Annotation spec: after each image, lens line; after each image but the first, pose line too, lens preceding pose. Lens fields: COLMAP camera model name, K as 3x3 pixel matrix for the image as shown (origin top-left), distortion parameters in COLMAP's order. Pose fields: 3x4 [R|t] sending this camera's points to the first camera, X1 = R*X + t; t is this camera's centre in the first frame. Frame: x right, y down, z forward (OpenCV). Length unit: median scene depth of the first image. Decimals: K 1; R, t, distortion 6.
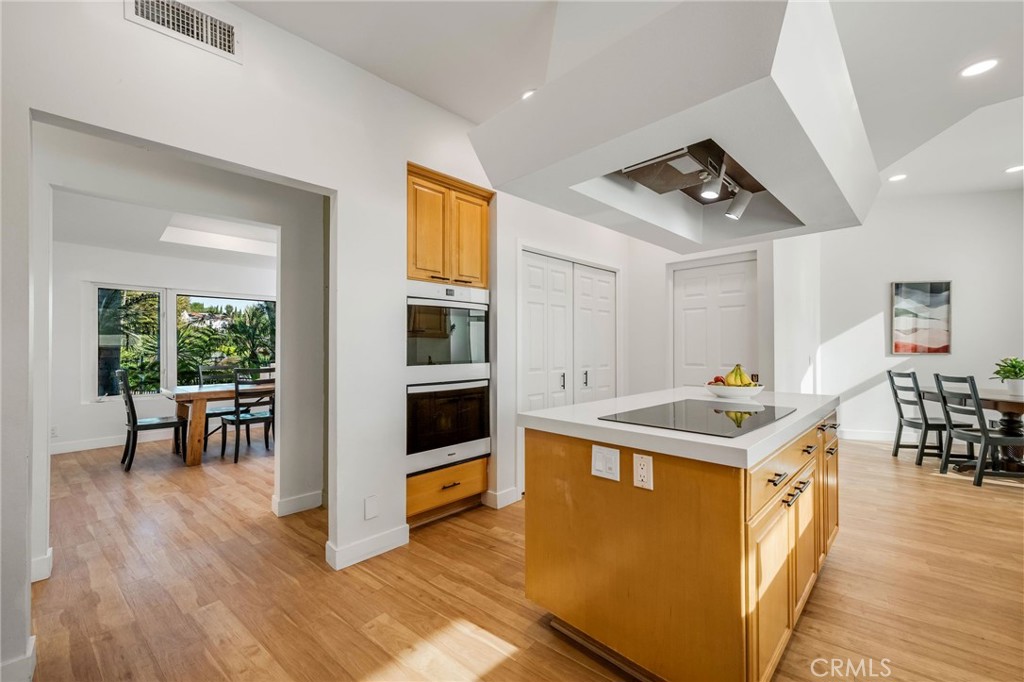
lens RADIAL K [[406.3, 0, 509.7], [0, 406.3, 344.2], [0, 0, 1]] dist [0.001839, 0.000154]
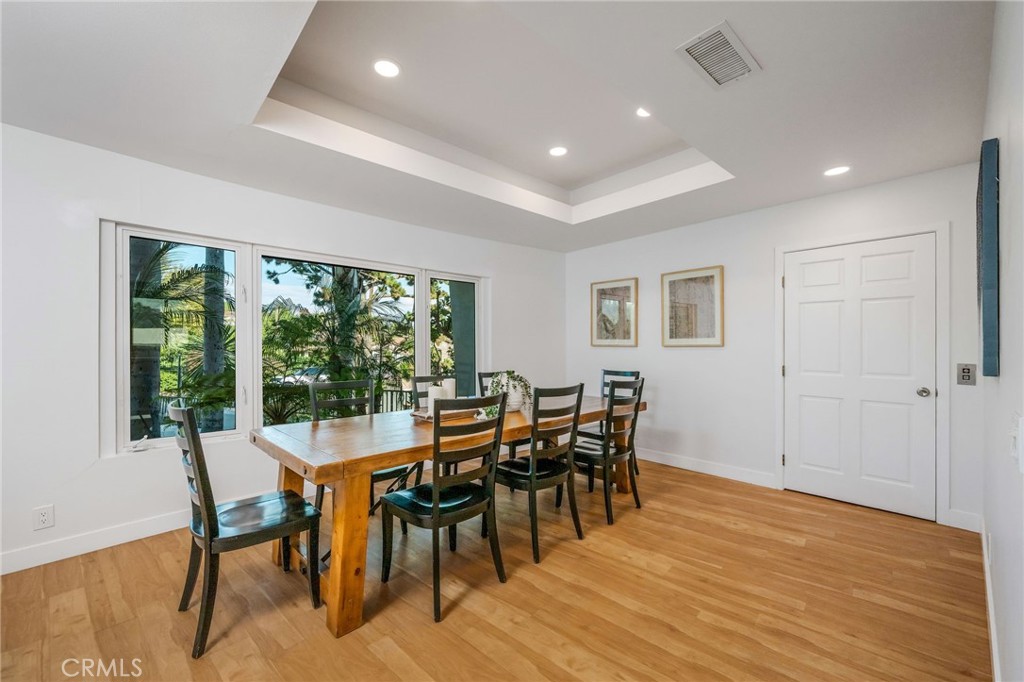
lens RADIAL K [[411.4, 0, 512.1], [0, 411.4, 347.0], [0, 0, 1]] dist [0.000040, -0.000010]
pose [[0.999043, -0.000190, -0.043732, -0.468041], [0.000753, 0.999917, 0.012859, -0.000418], [0.043726, -0.012880, 0.998961, 0.465889]]
